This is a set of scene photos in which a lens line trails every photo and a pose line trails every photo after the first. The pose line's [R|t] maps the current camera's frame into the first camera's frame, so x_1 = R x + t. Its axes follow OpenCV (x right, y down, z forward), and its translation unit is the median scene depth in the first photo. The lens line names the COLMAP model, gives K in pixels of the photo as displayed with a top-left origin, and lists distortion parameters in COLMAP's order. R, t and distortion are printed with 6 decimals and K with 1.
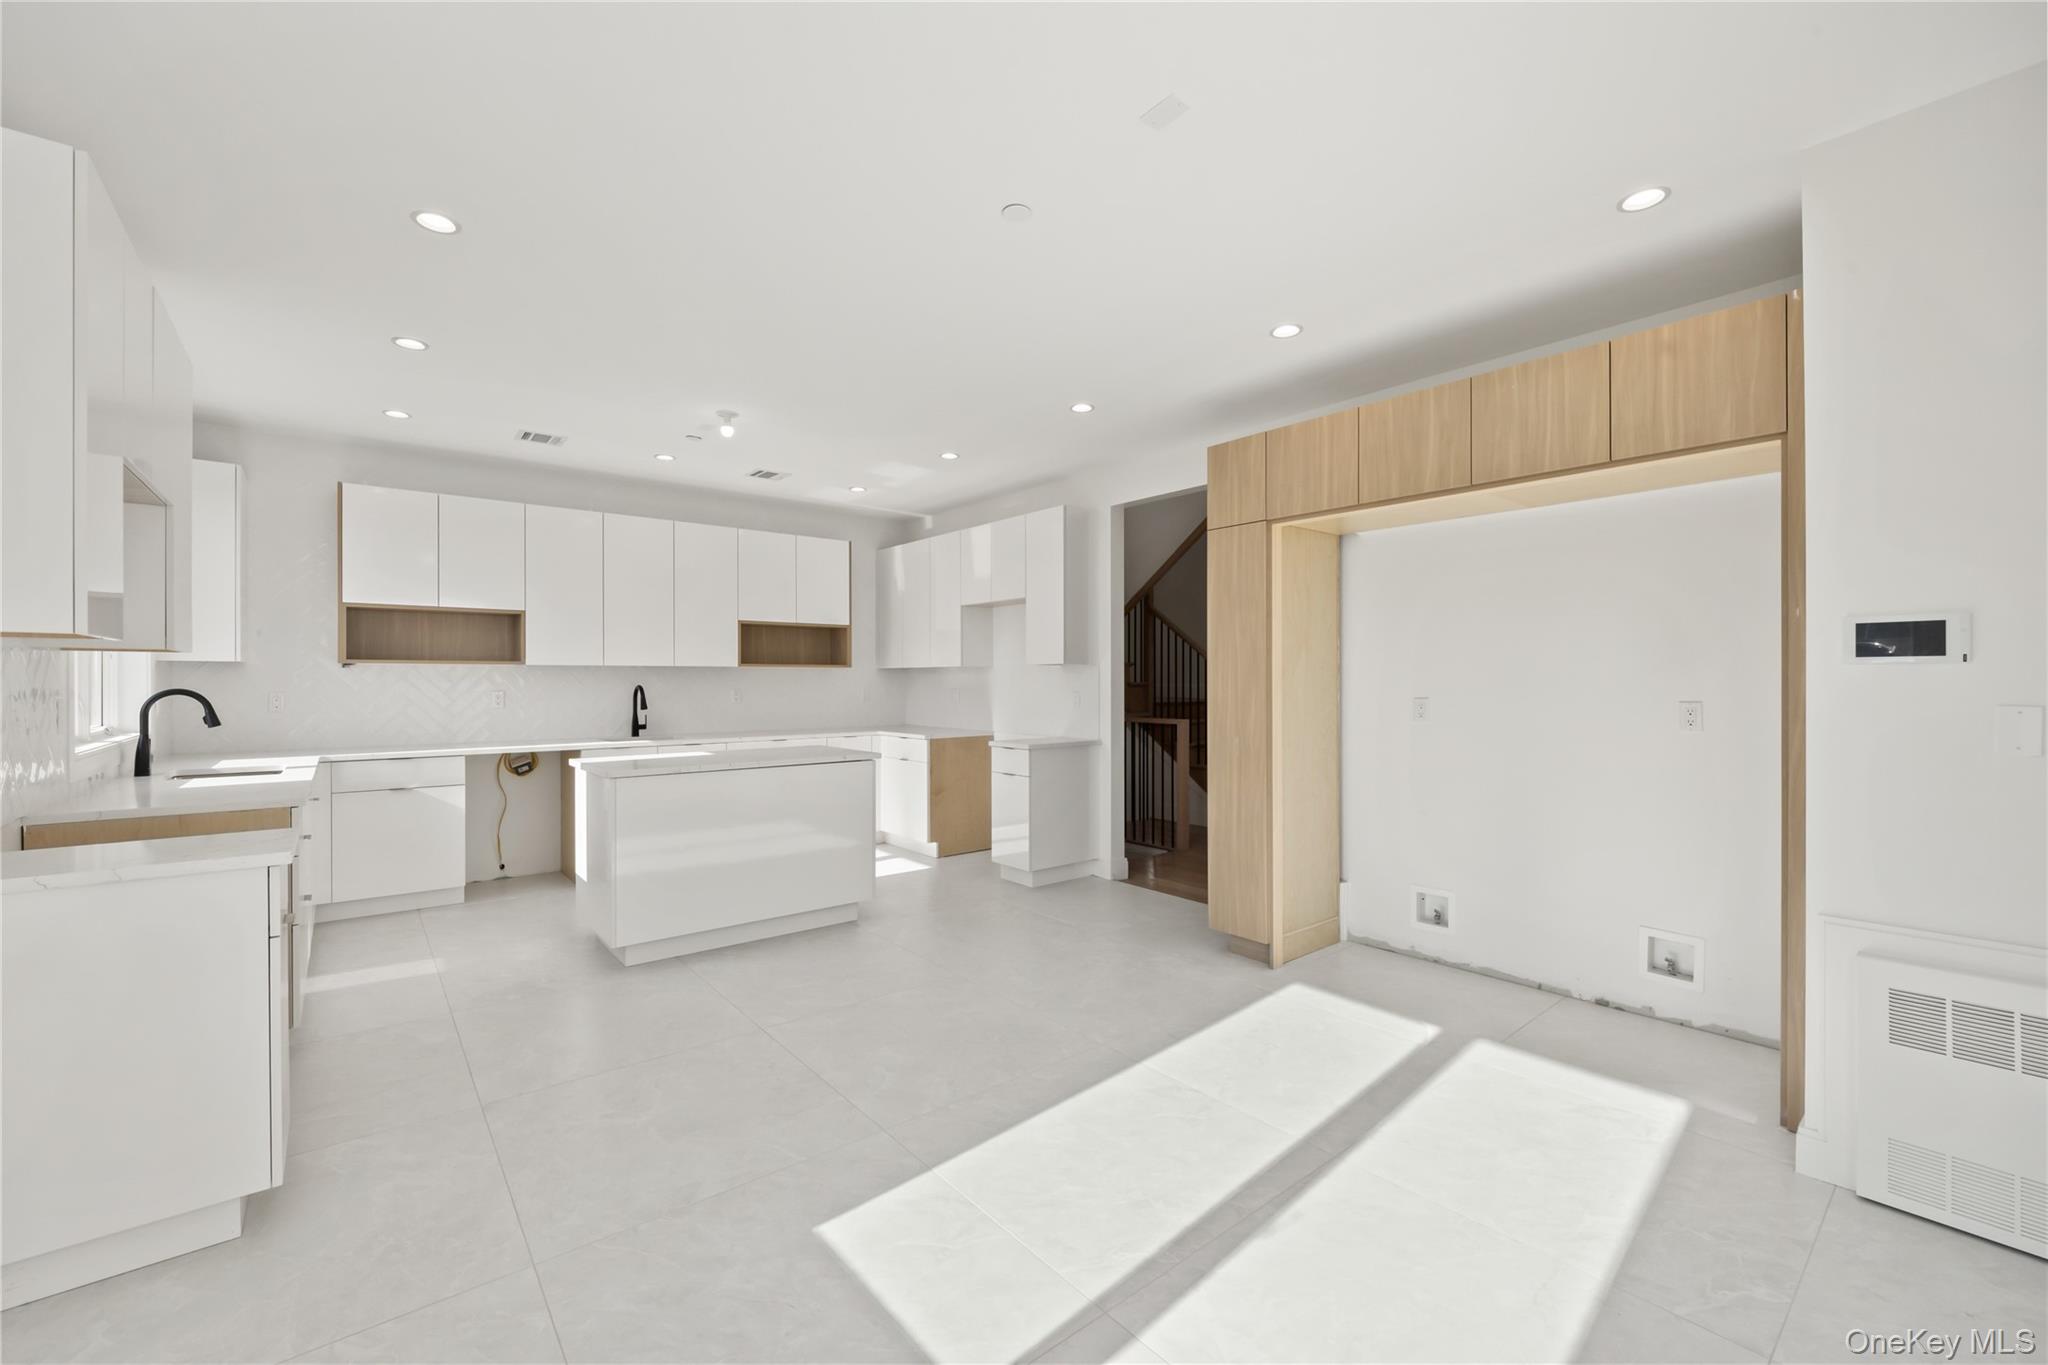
lens RADIAL K [[860.2, 0, 971.1], [0, 860.2, 681.5], [0, 0, 1]] dist [-0.001190, -0.000942]
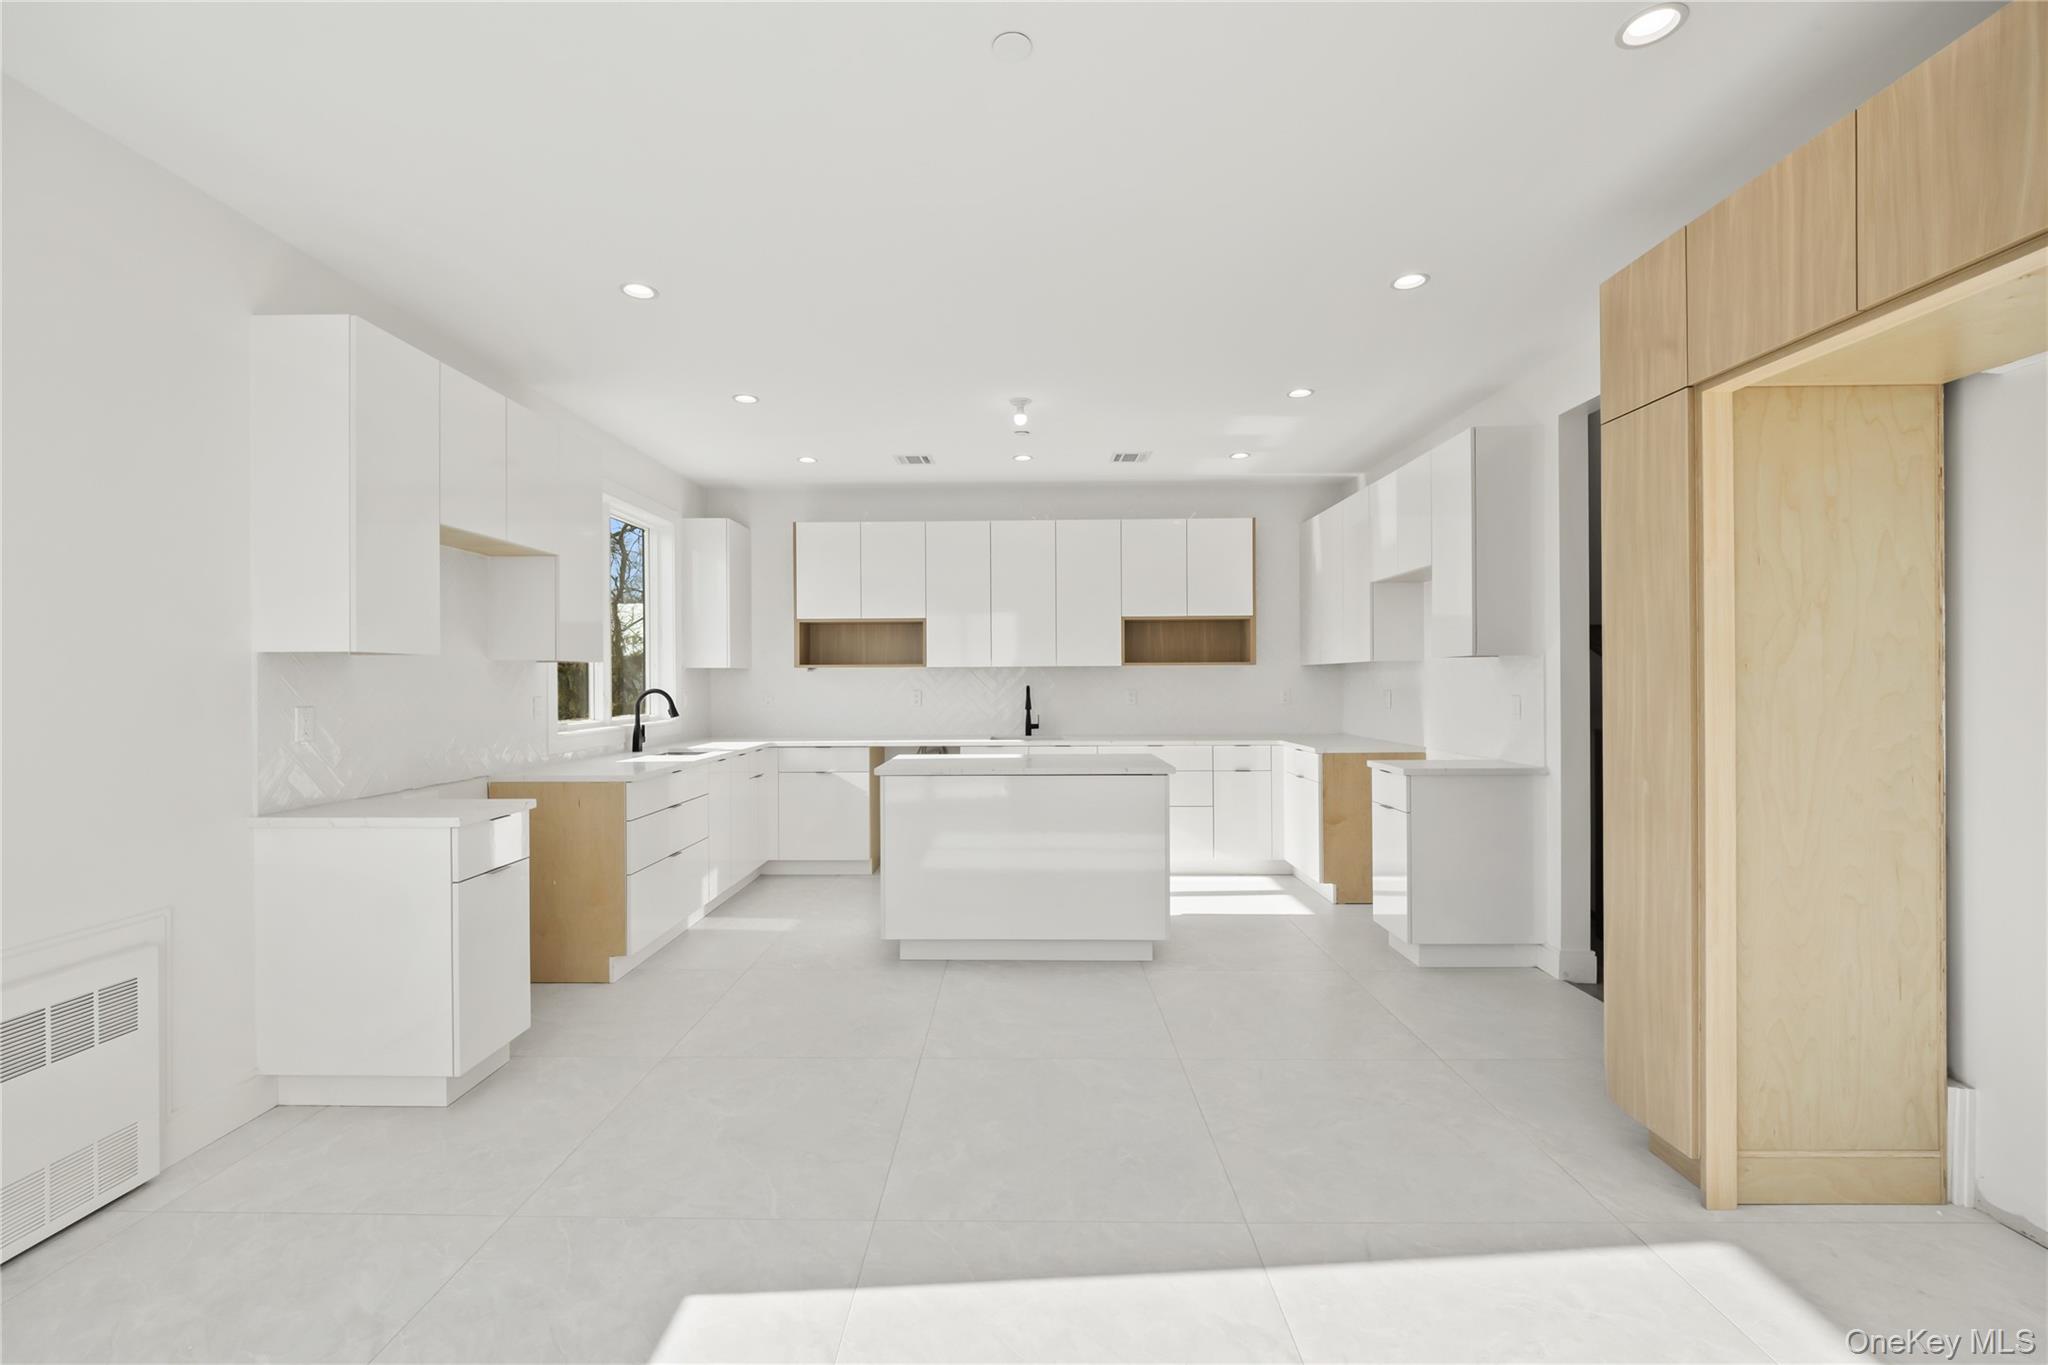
lens RADIAL K [[860.2, 0, 971.1], [0, 860.2, 681.5], [0, 0, 1]] dist [-0.001190, -0.000942]
pose [[0.763244, -0.002892, -0.646104, 0.240922], [0.003550, 0.999994, -0.000282, -0.000490], [0.646100, -0.002079, 0.763250, 0.196964]]
